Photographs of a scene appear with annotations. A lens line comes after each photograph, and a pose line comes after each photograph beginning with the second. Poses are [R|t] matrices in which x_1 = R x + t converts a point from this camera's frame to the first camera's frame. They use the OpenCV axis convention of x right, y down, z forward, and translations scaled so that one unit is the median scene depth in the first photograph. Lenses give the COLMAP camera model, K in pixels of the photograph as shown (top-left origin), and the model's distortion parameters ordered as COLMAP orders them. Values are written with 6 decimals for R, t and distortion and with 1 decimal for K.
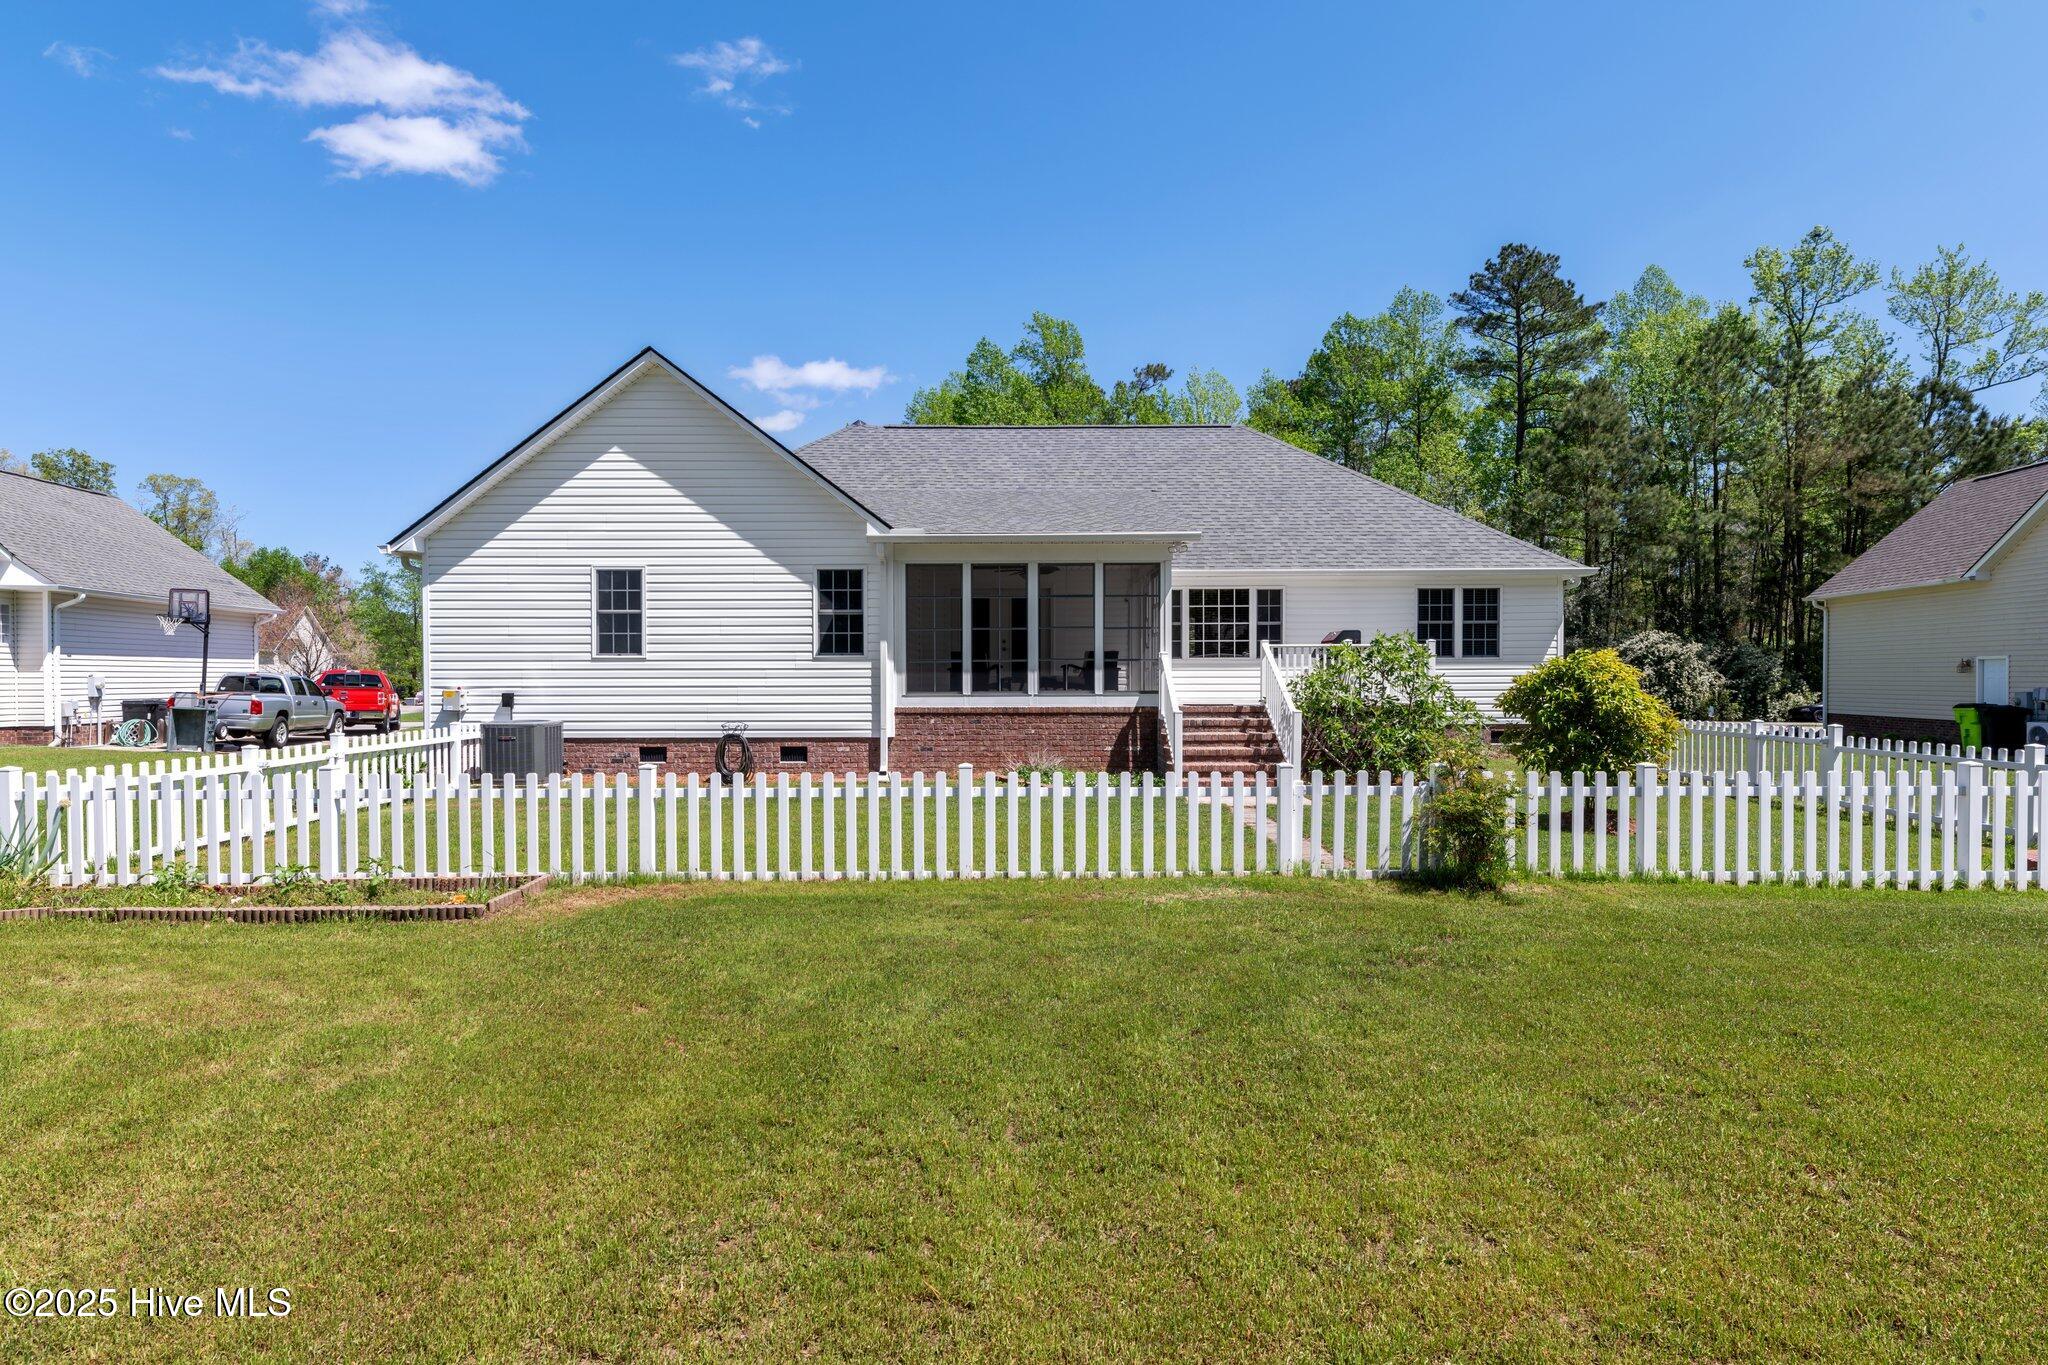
lens RADIAL K [[1030.4, 0, 1005.6], [0, 1030.4, 688.7], [0, 0, 1]] dist [0.005169, 0.000463]
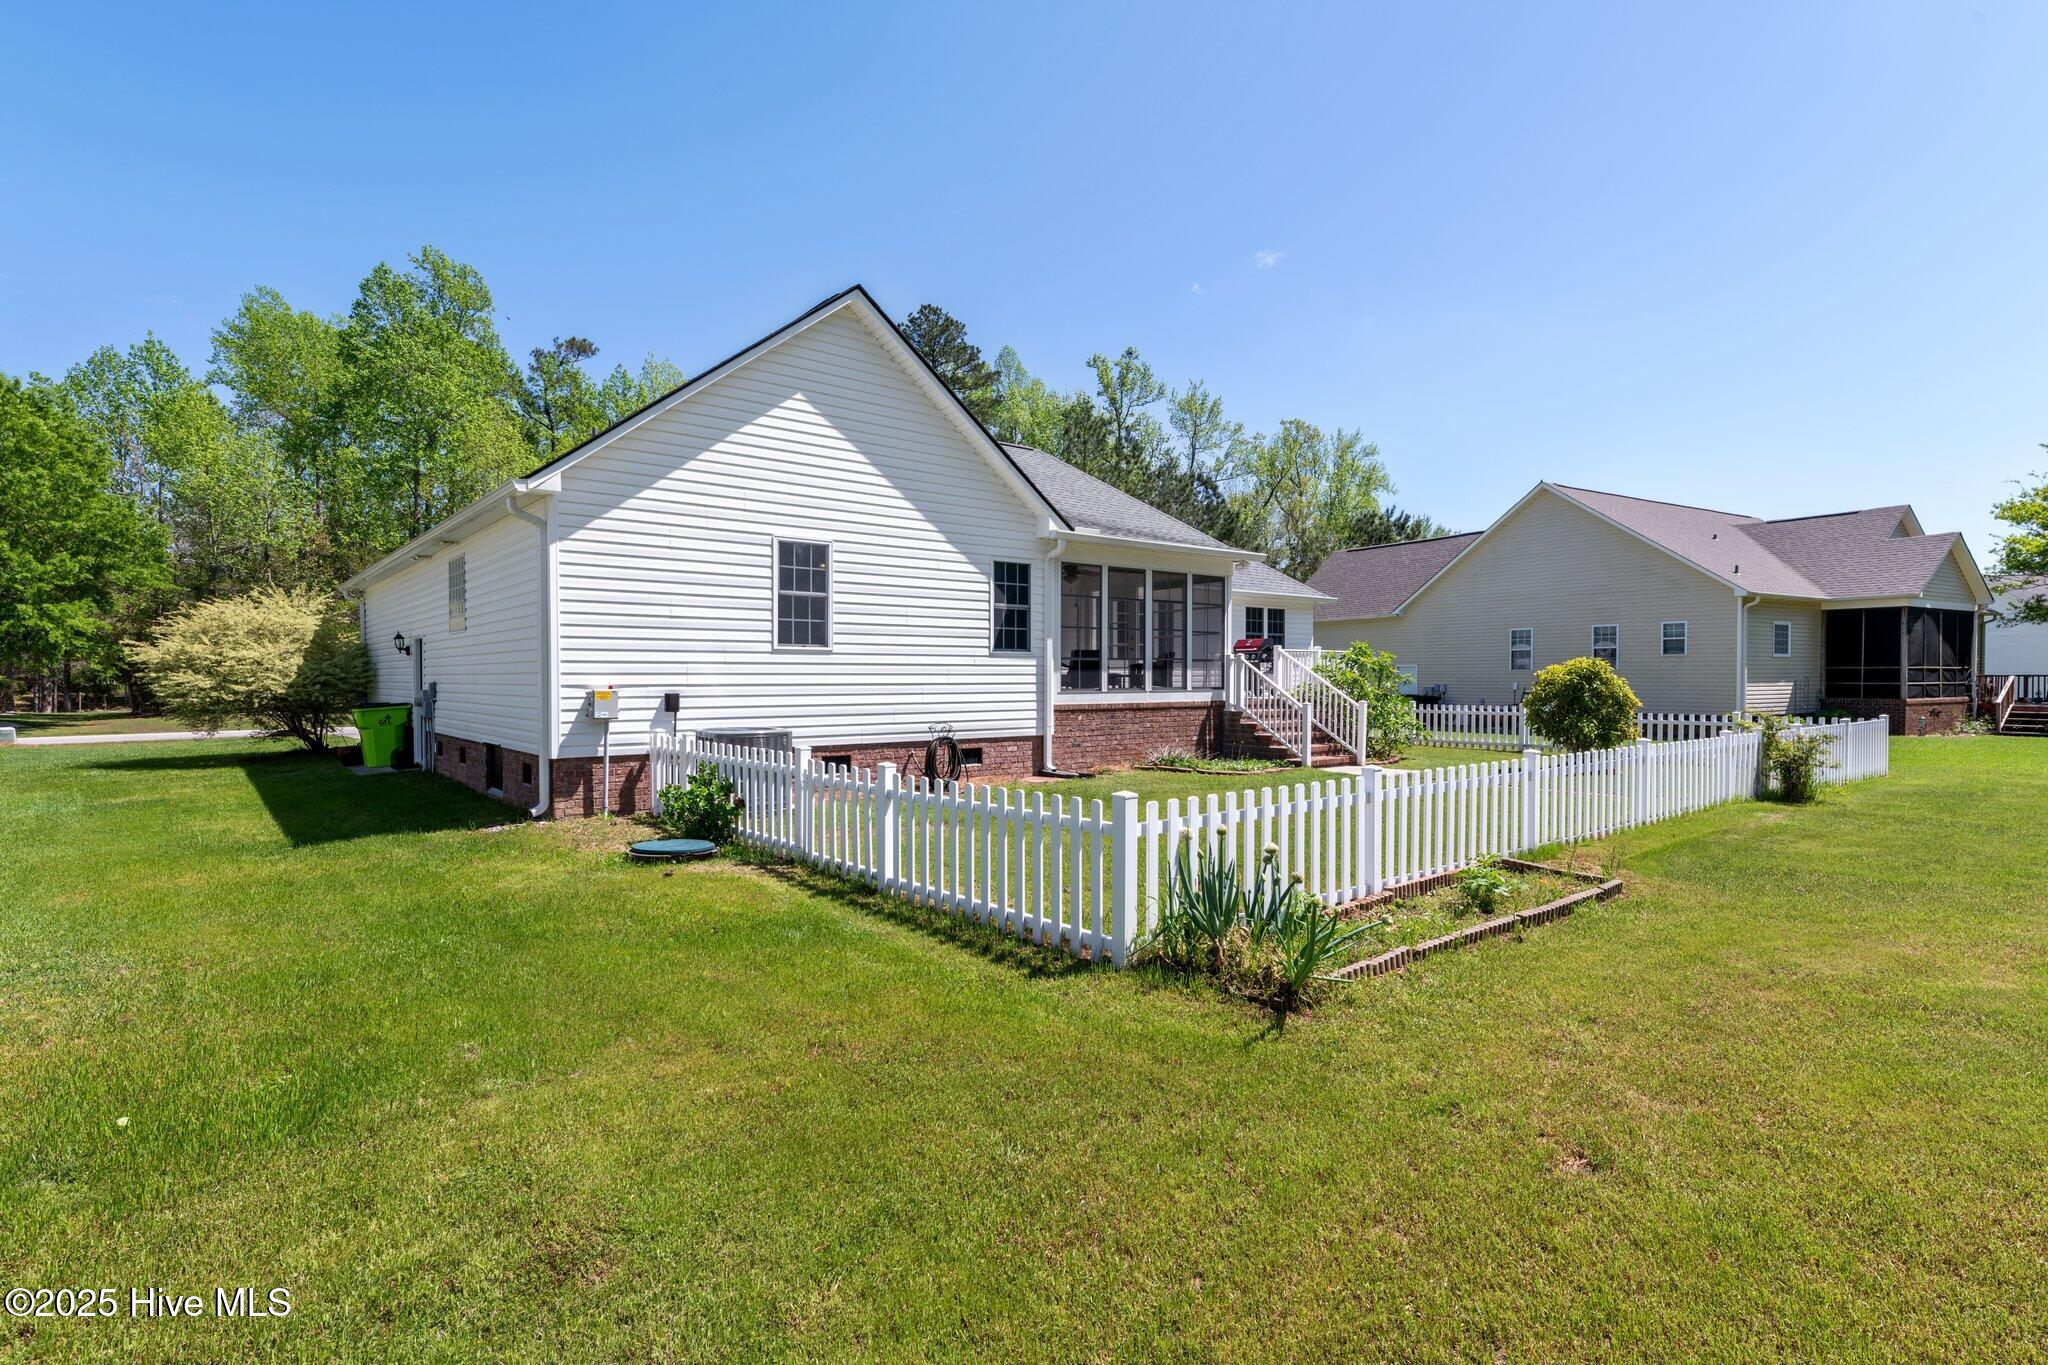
lens RADIAL K [[1030.4, 0, 1012.5], [0, 1030.4, 688.5], [0, 0, 1]] dist [0.005169, 0.000463]
pose [[0.766000, -0.004981, 0.642821, -0.776682], [0.007665, 0.999970, -0.001386, 0.003471], [-0.642795, 0.005989, 0.766015, 0.262160]]
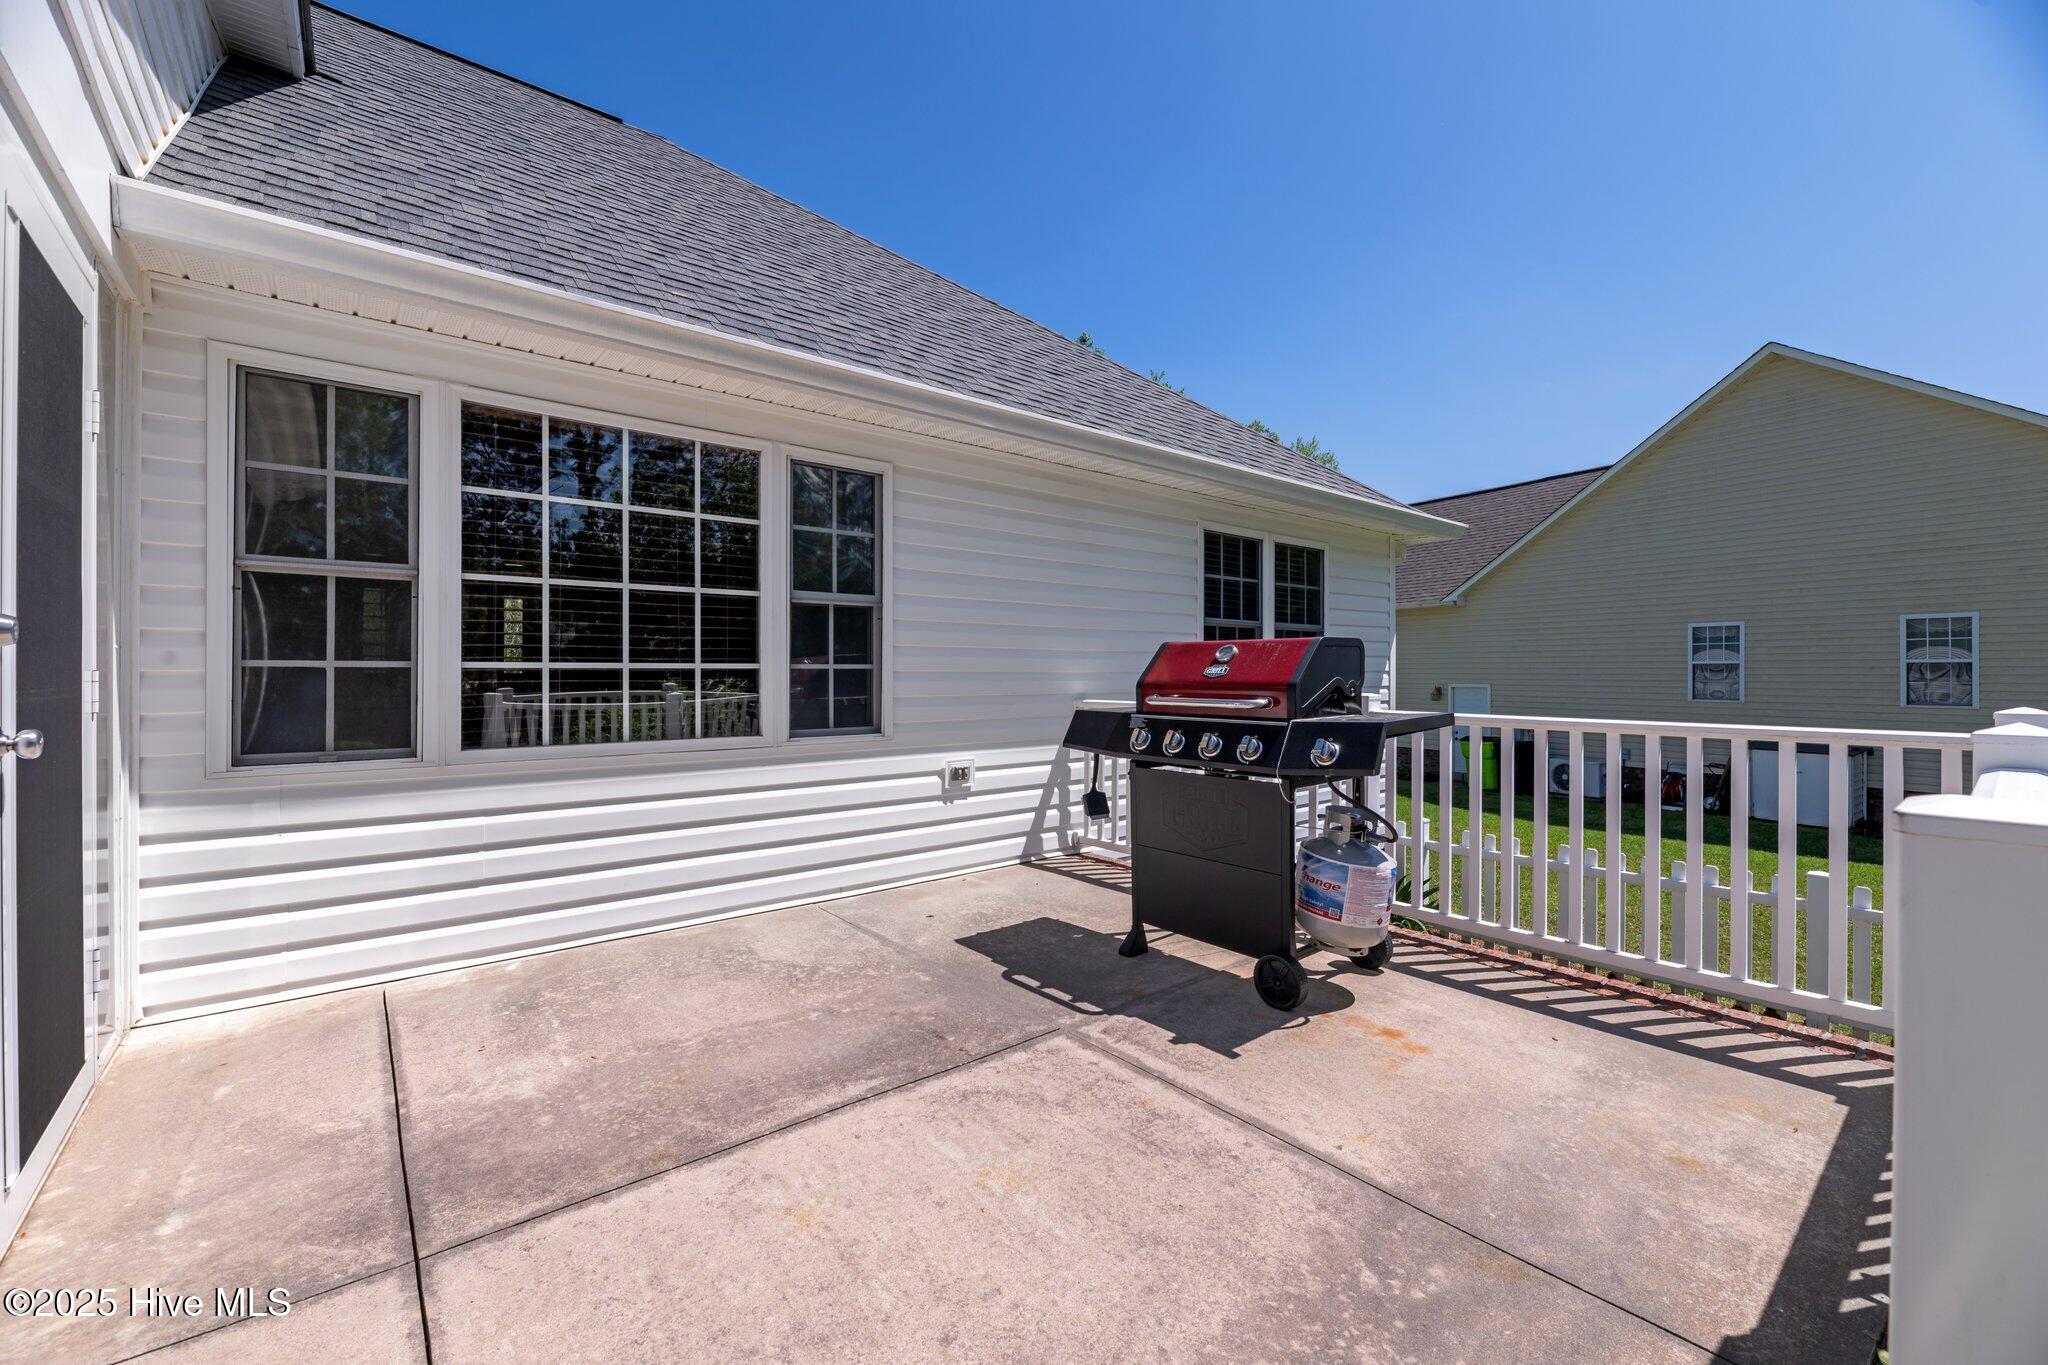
lens RADIAL K [[827.5, 0, 1026.6], [0, 827.5, 674.7], [0, 0, 1]] dist [-0.000890, -0.000220]
pose [[0.764624, 0.001650, 0.644474, 0.195611], [0.005524, 0.999943, -0.009115, -0.052222], [-0.644453, 0.010529, 0.764572, 0.996247]]
